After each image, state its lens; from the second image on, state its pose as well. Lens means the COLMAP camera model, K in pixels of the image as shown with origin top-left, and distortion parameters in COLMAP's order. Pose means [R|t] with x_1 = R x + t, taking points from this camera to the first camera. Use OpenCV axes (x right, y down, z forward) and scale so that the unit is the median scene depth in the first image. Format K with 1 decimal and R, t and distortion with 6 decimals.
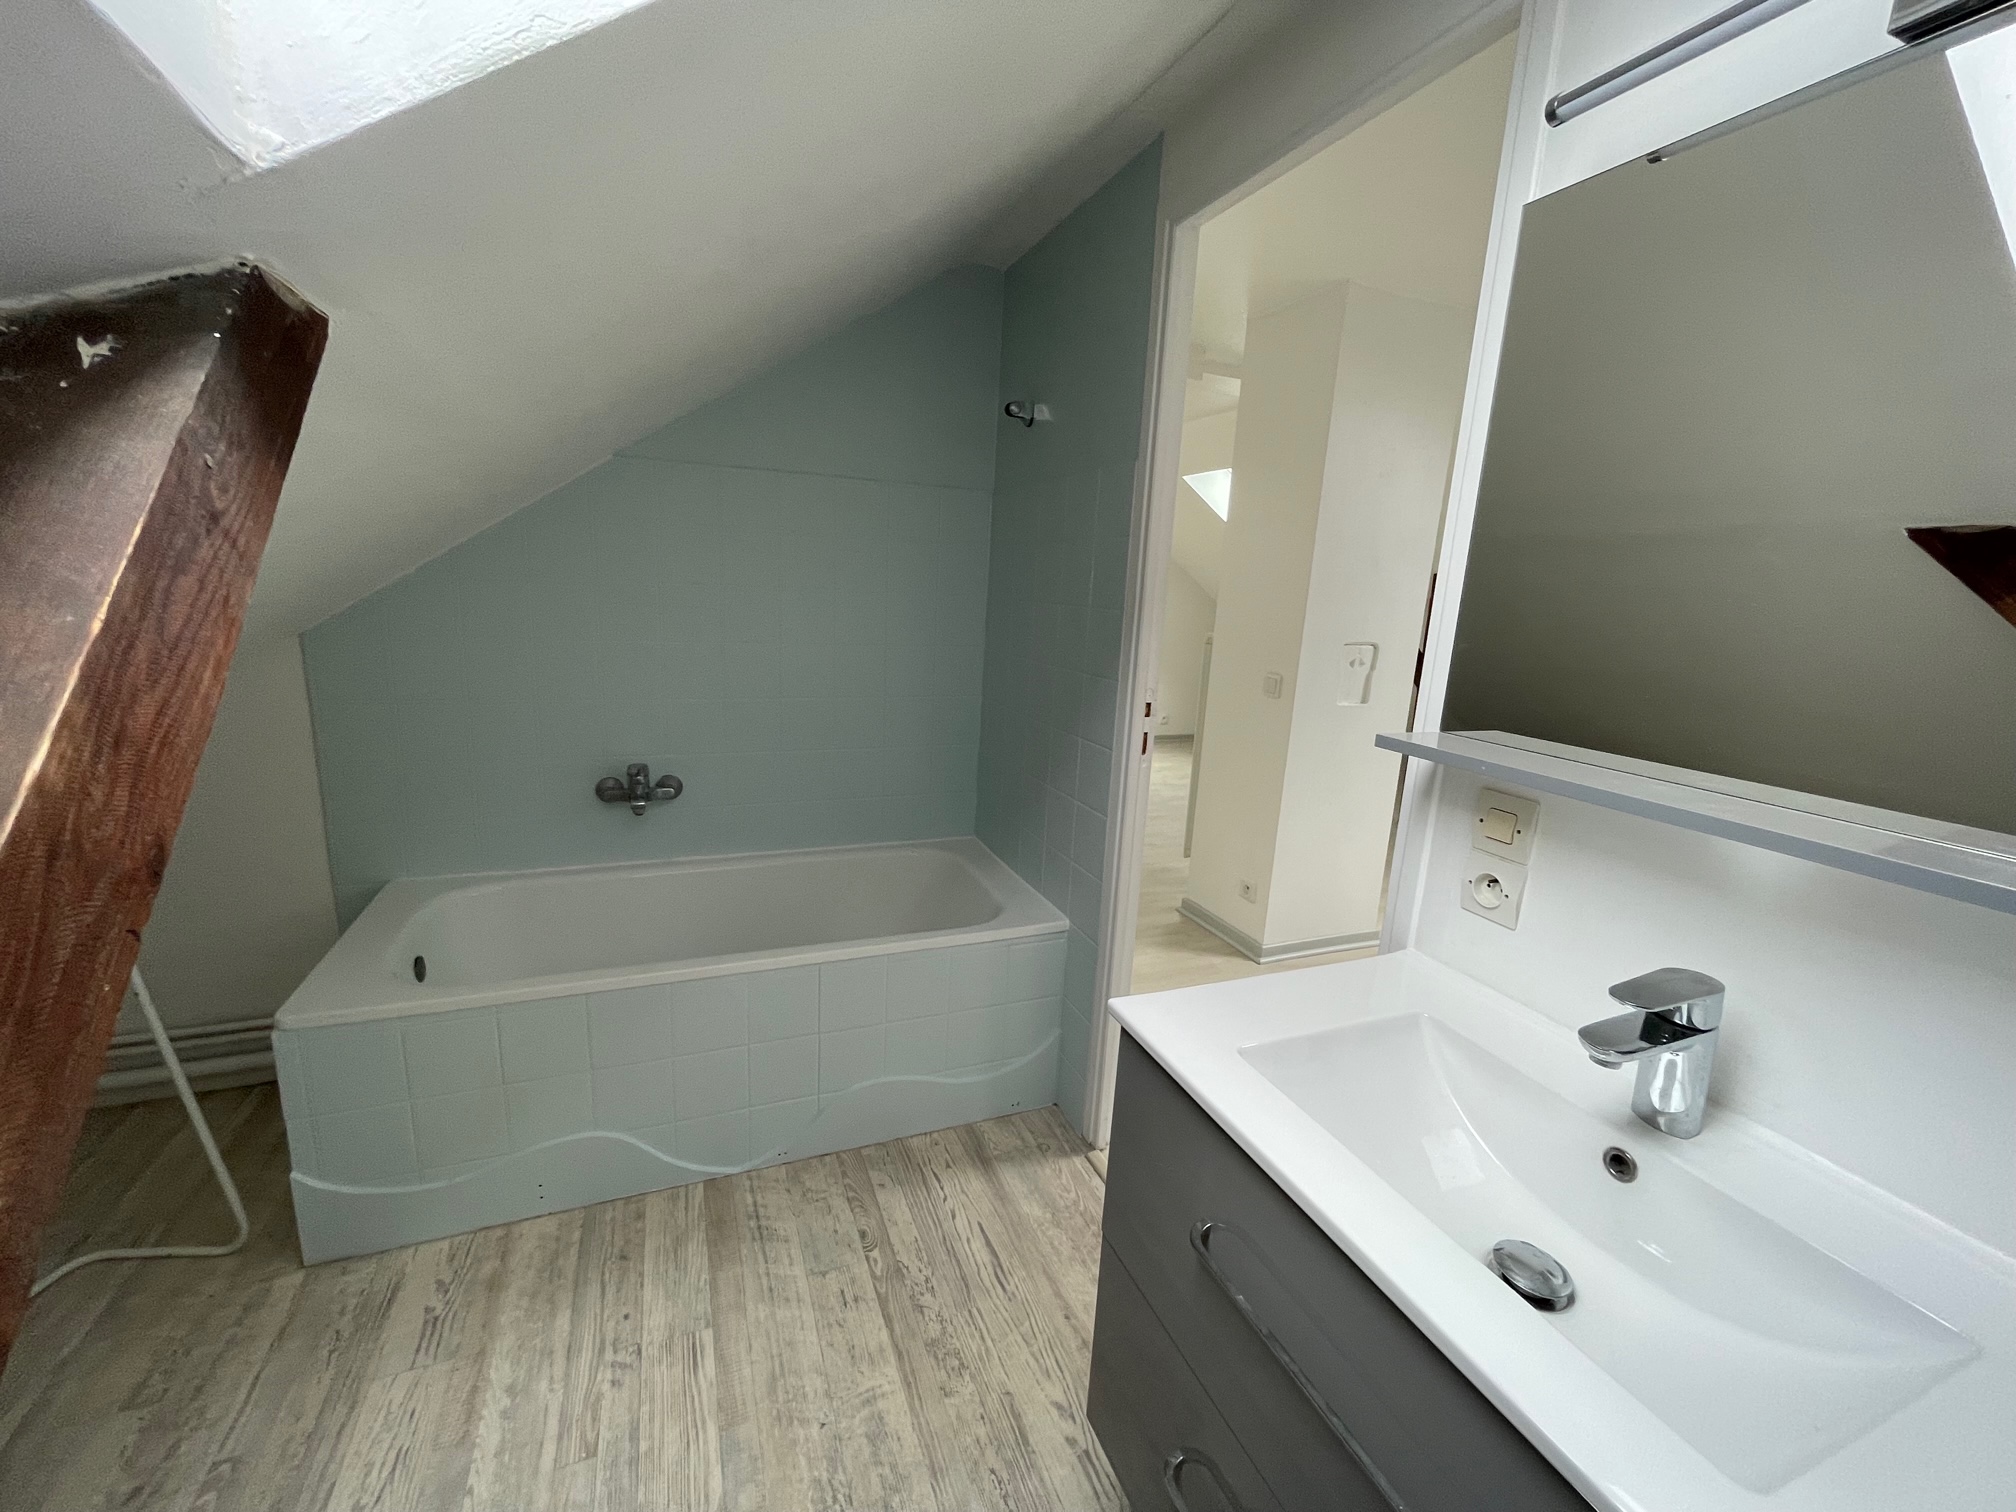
lens RADIAL K [[817.9, 0, 1009.3], [0, 817.9, 756.3], [0, 0, 1]] dist [-0.003733, 0.000166]
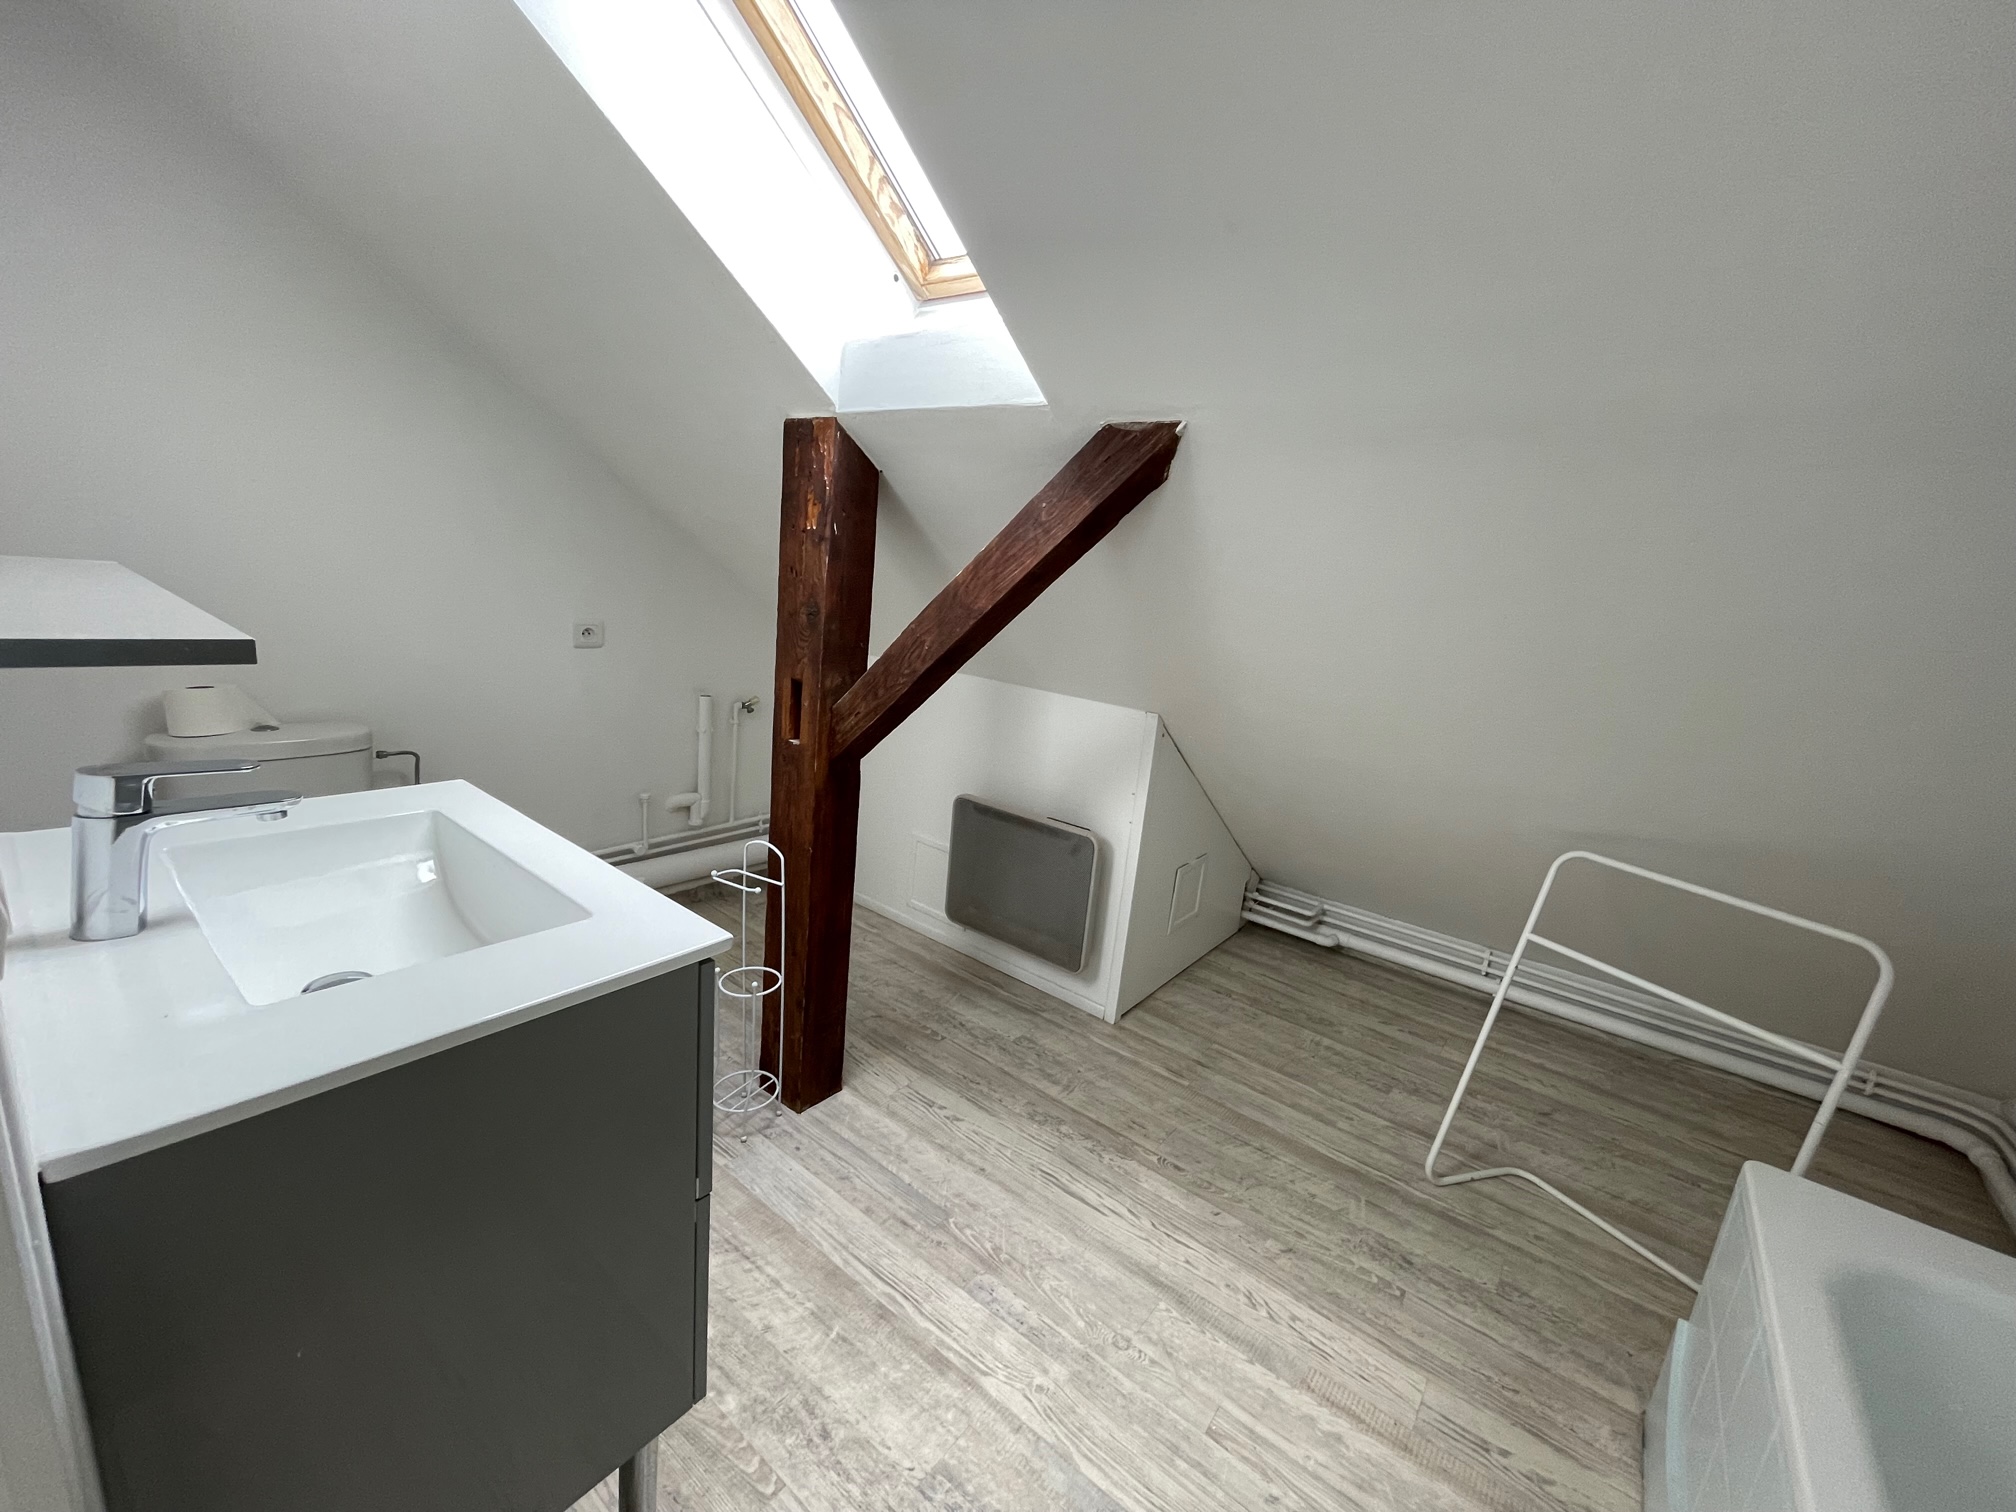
lens RADIAL K [[817.9, 0, 1012.9], [0, 817.9, 757.5], [0, 0, 1]] dist [-0.003733, 0.000166]
pose [[-0.853648, -0.019826, -0.520473, 0.238735], [-0.246232, 0.895920, 0.369726, -0.209128], [0.458972, 0.443773, -0.769682, 1.270005]]
